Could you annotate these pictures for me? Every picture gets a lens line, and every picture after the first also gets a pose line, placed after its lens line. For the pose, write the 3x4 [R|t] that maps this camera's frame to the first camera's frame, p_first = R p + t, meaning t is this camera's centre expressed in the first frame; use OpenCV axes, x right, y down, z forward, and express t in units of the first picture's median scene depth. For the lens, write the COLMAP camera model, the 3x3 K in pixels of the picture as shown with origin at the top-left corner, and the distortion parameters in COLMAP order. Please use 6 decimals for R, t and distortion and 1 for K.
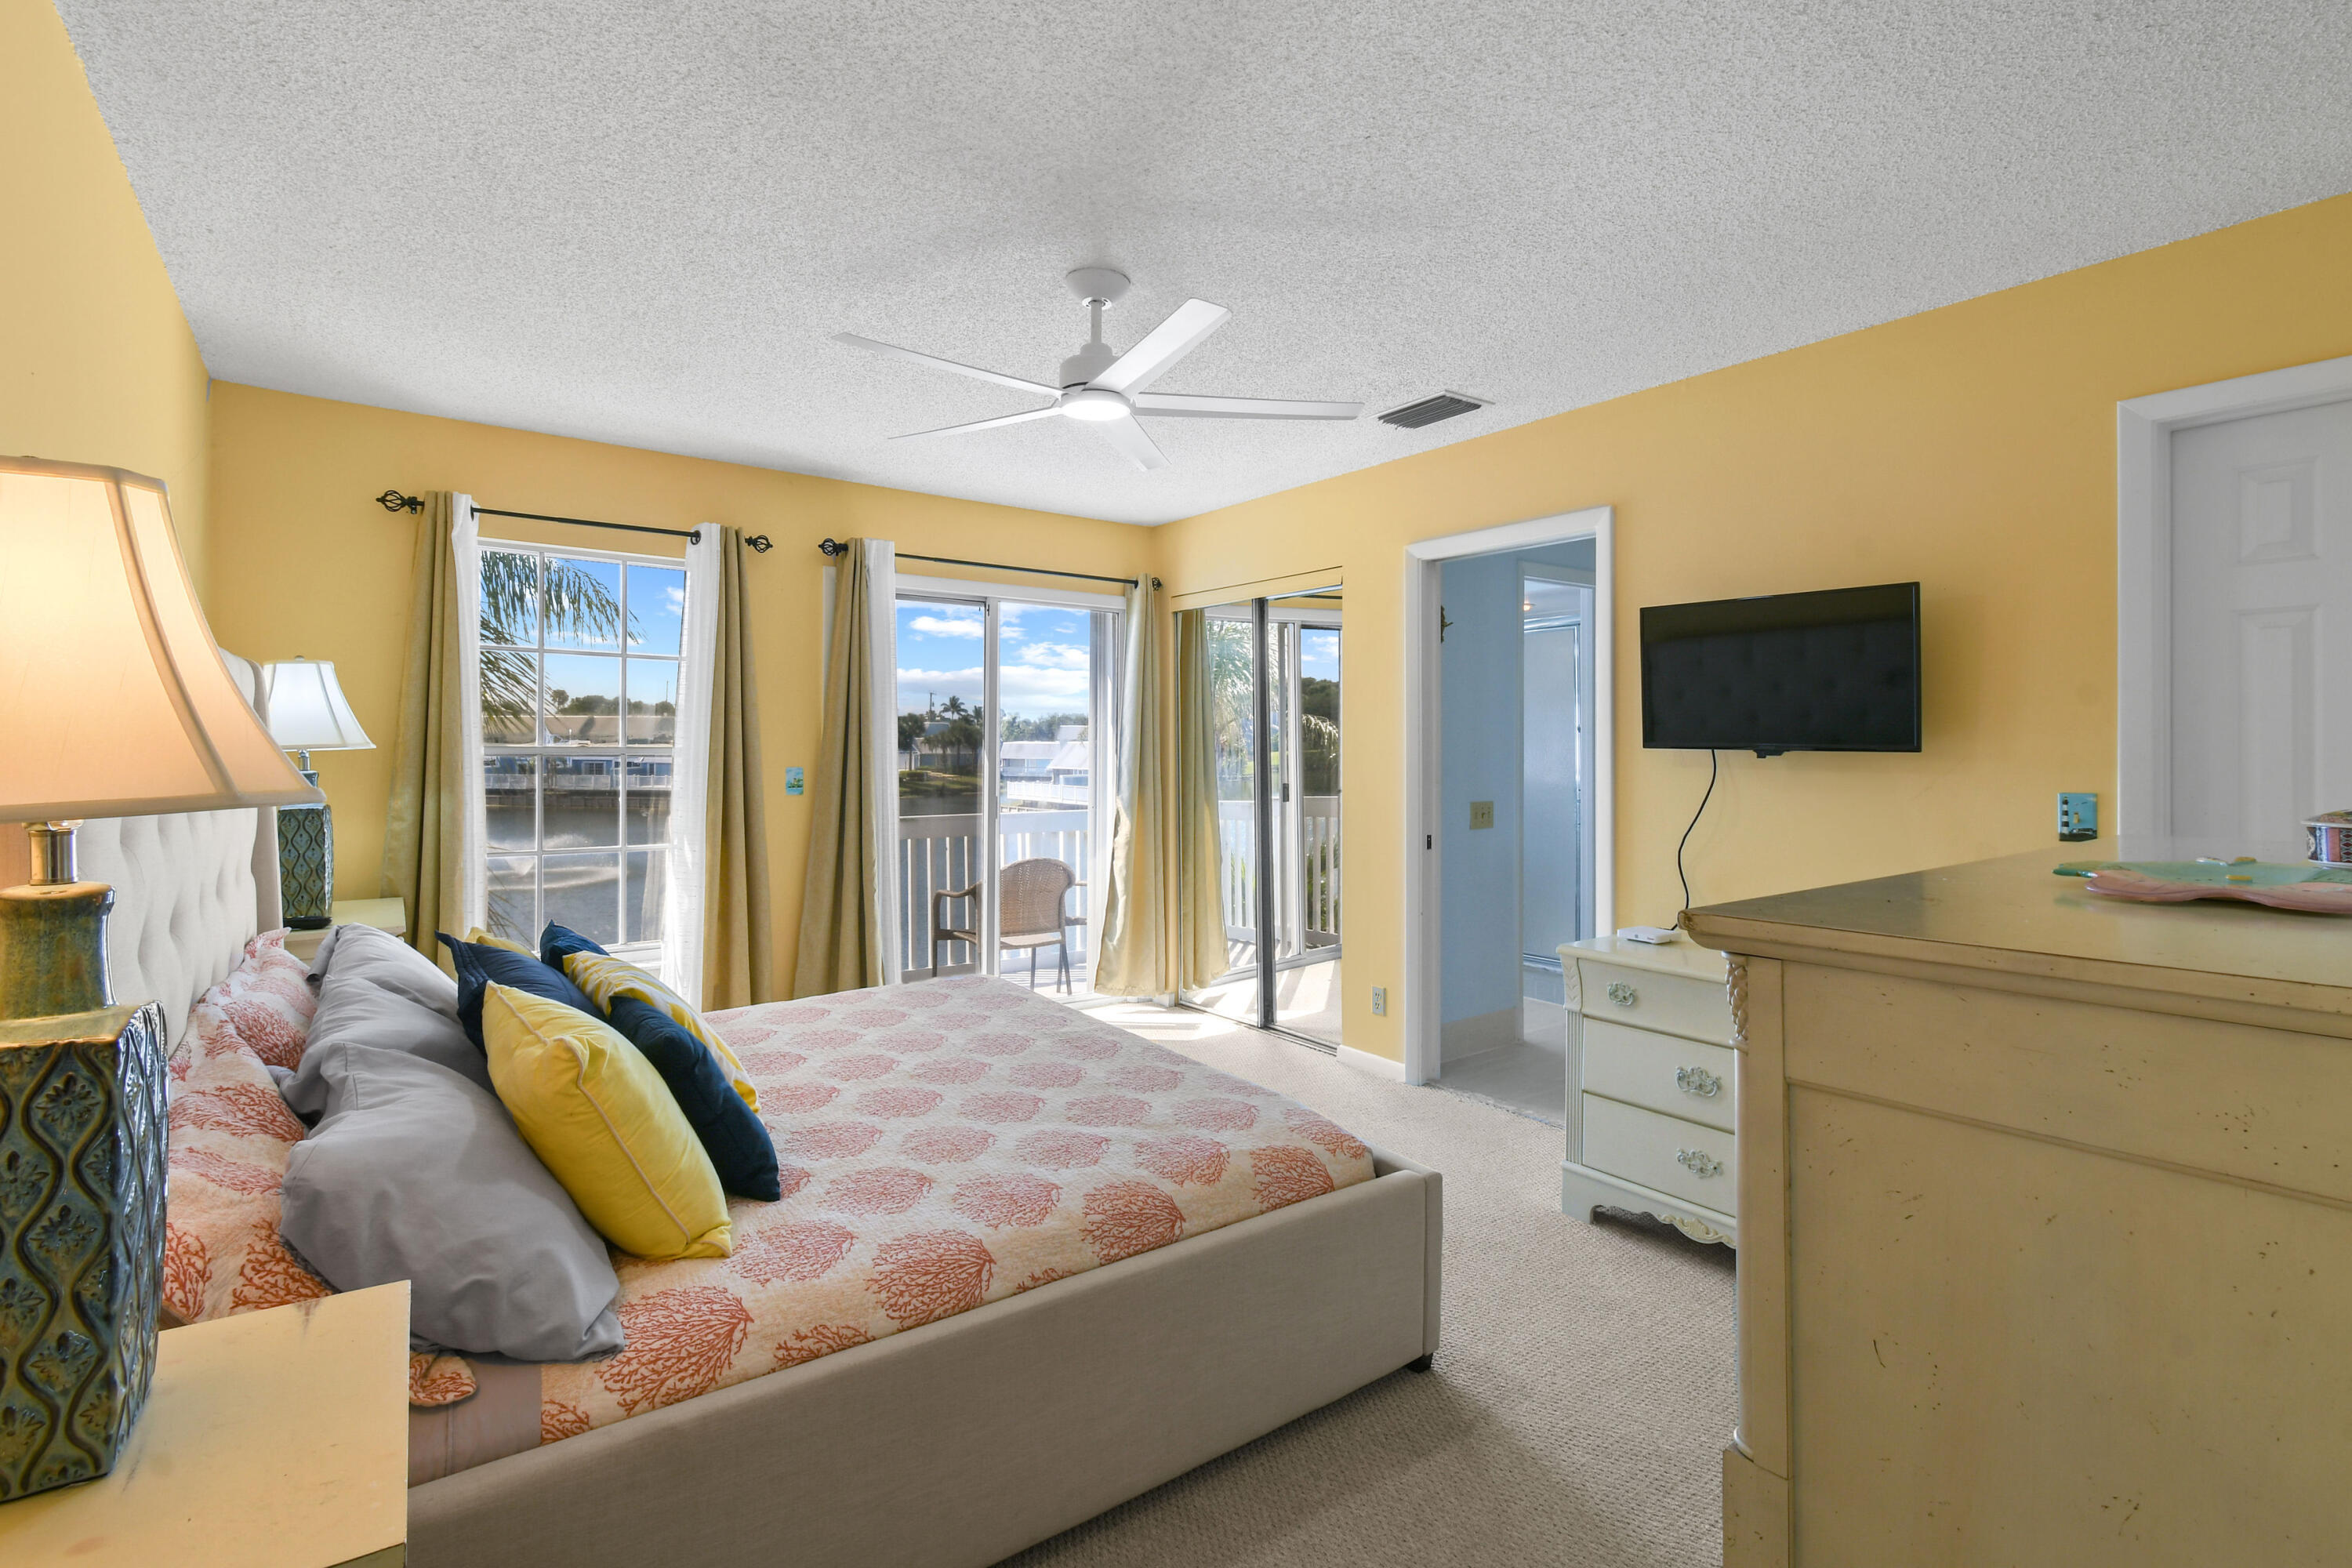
lens RADIAL K [[1058.9, 0, 1176.0], [0, 1058.9, 784.0], [0, 0, 1]] dist [-0.001432, 0.000328]
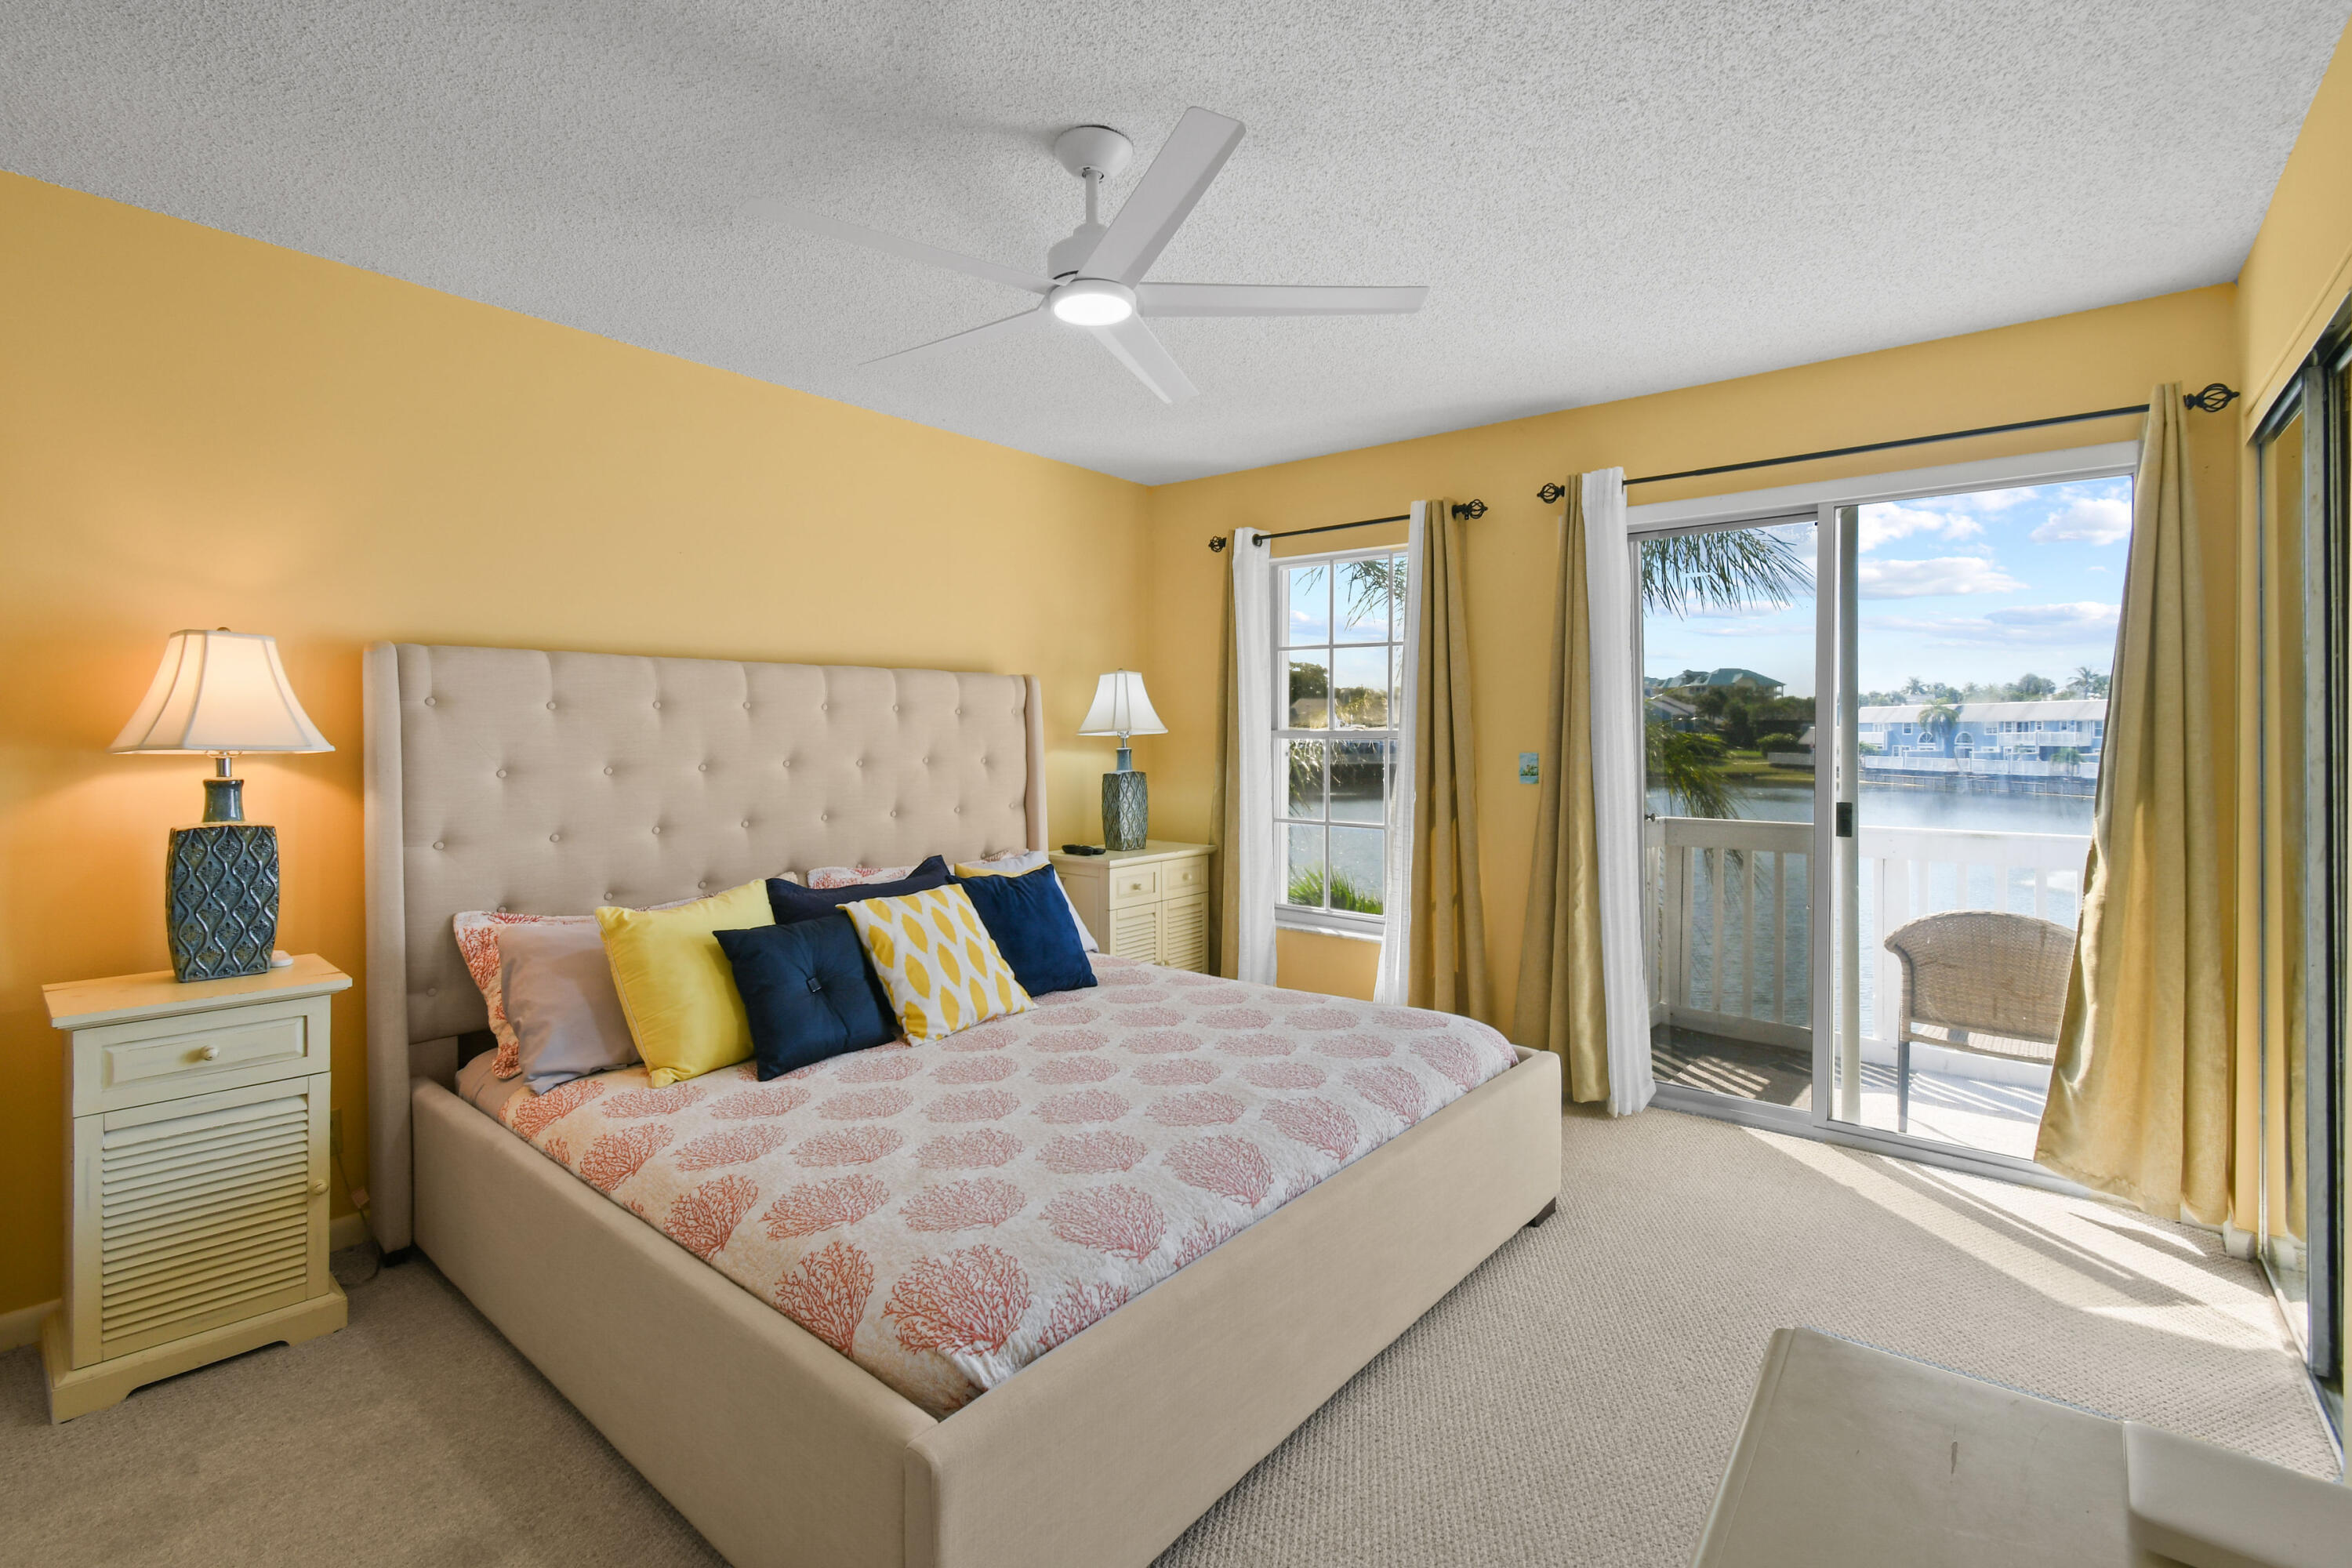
lens RADIAL K [[1058.9, 0, 1176.0], [0, 1058.9, 784.0], [0, 0, 1]] dist [-0.001432, 0.000328]
pose [[0.256088, 0.042515, -0.965718, 0.700664], [-0.031939, 0.998859, 0.035505, -0.020450], [0.966126, 0.021751, 0.257154, 0.826822]]
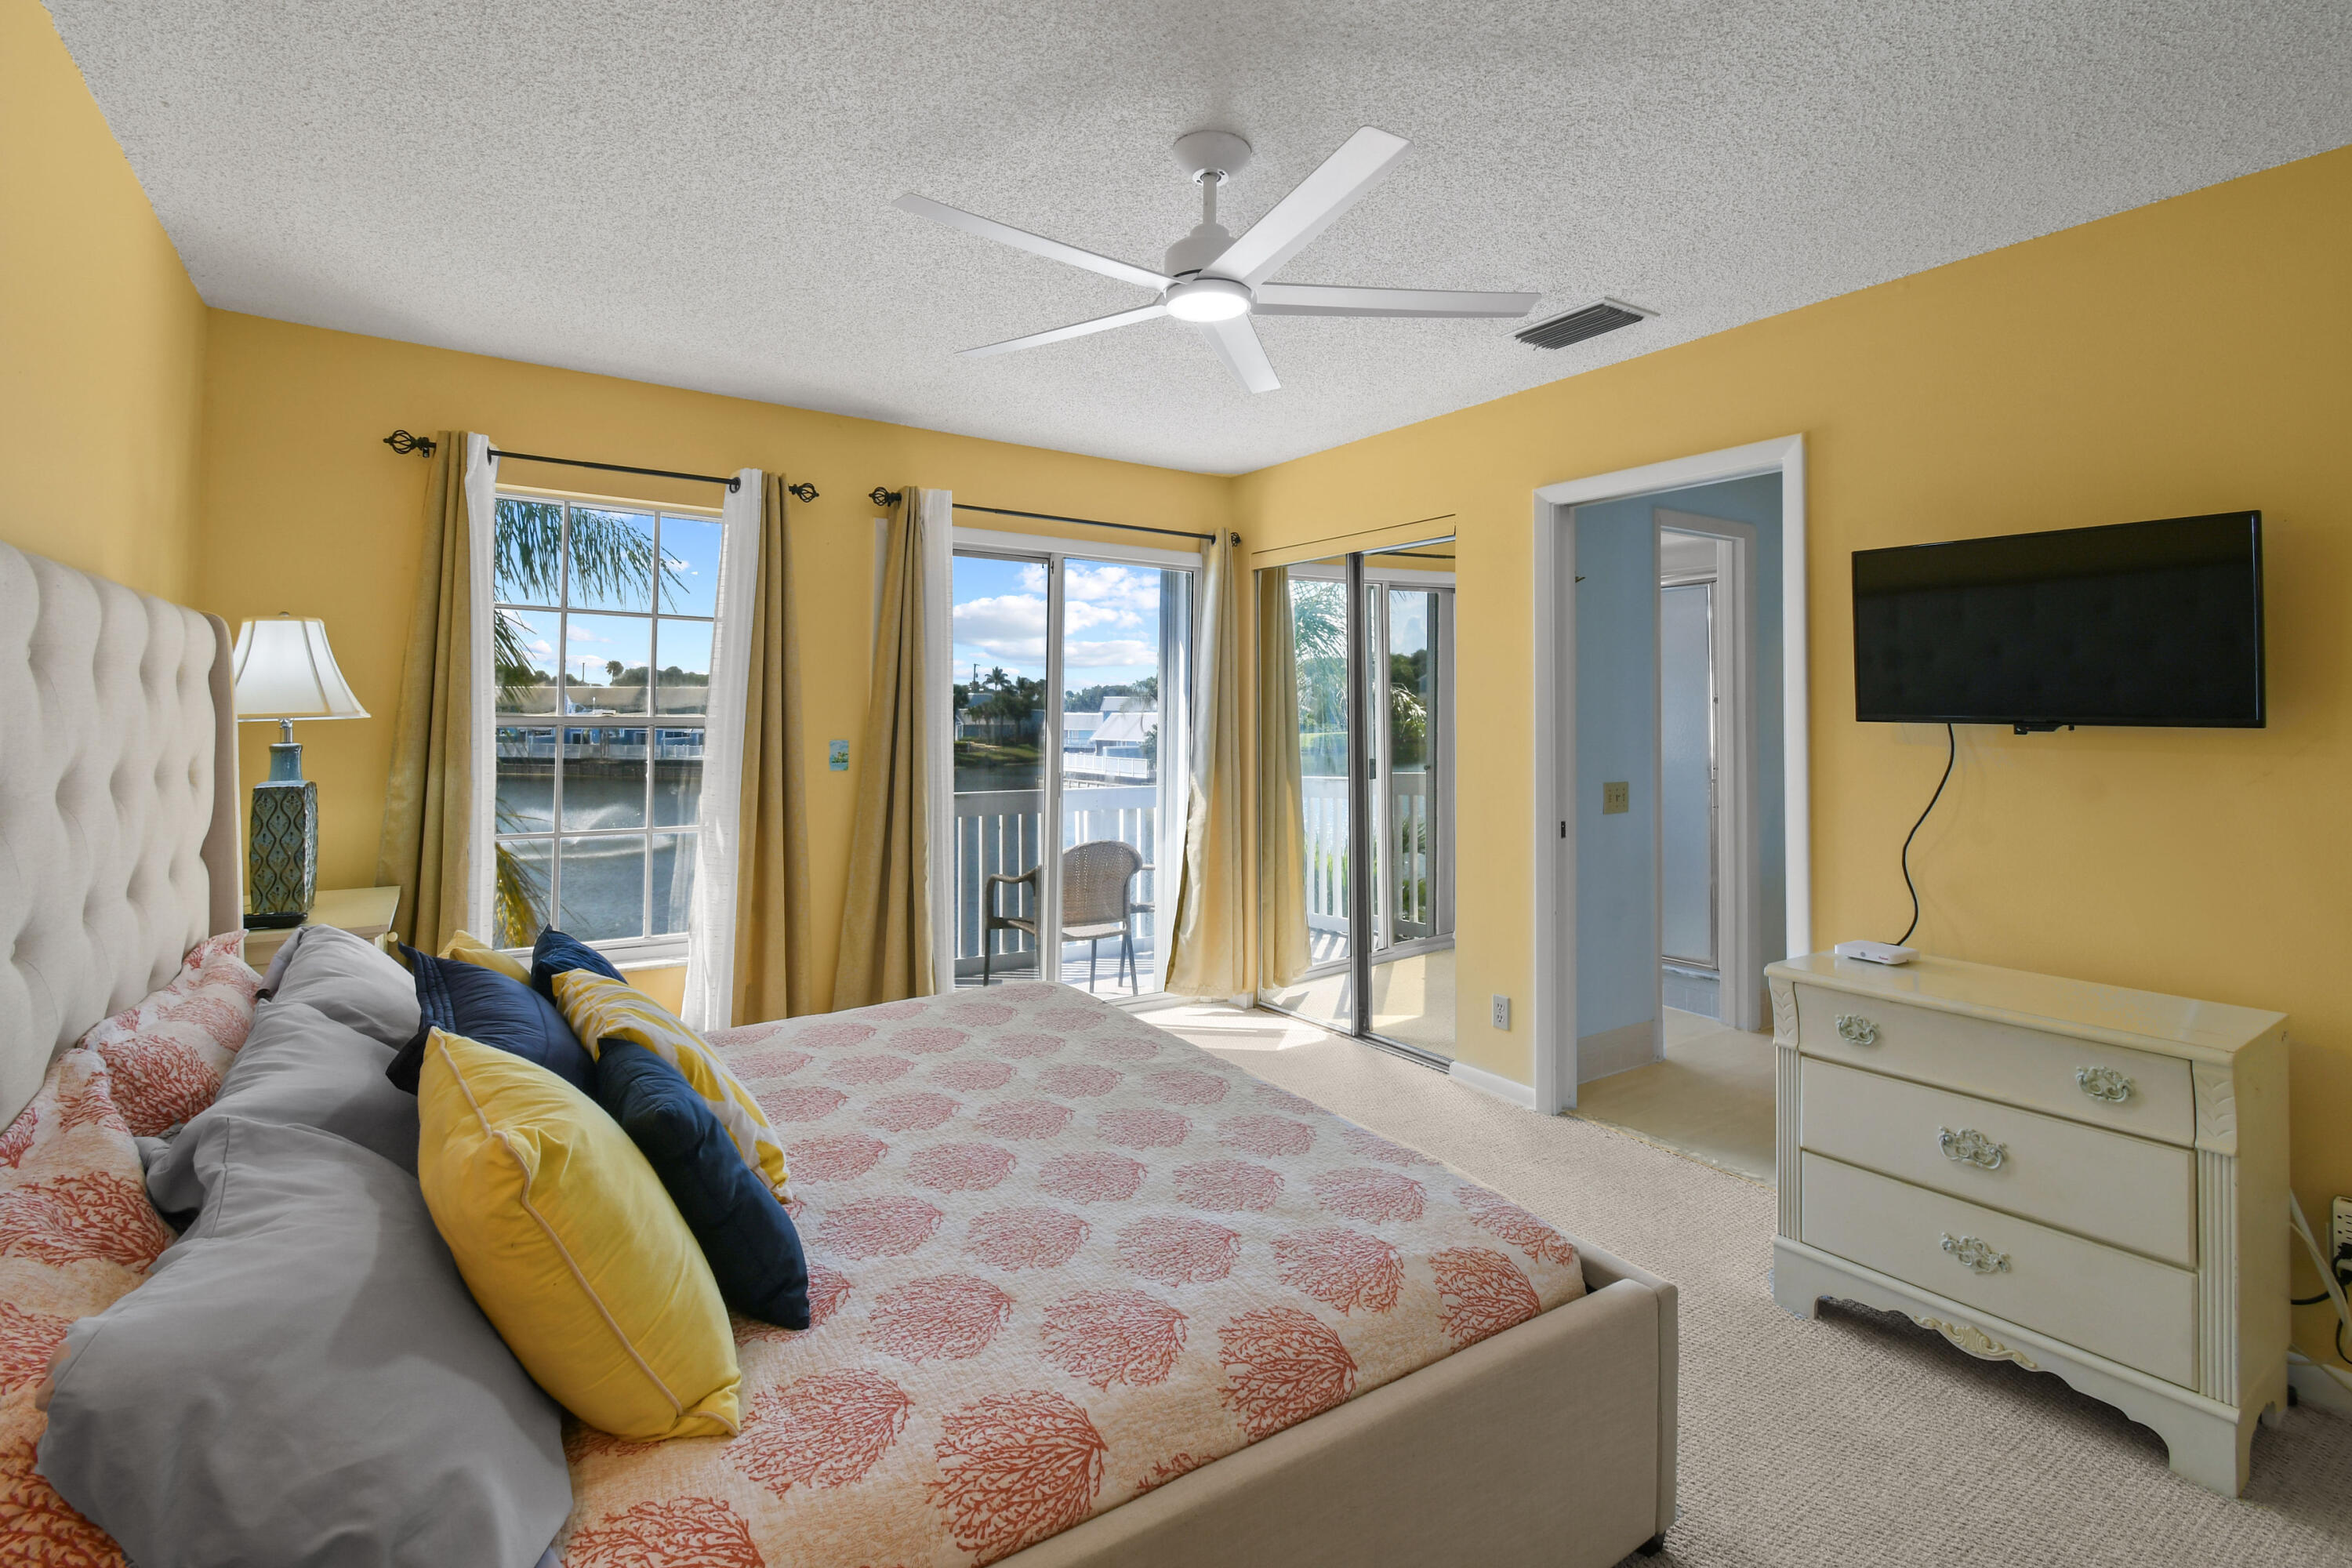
lens RADIAL K [[1067.0, 0, 1173.4], [0, 1067.0, 717.7], [0, 0, 1]] dist [-0.001389, -0.000937]
pose [[0.999060, 0.002547, -0.043275, -0.063207], [-0.004086, 0.999361, -0.035512, -0.006256], [0.043157, 0.035655, 0.998432, 0.179688]]
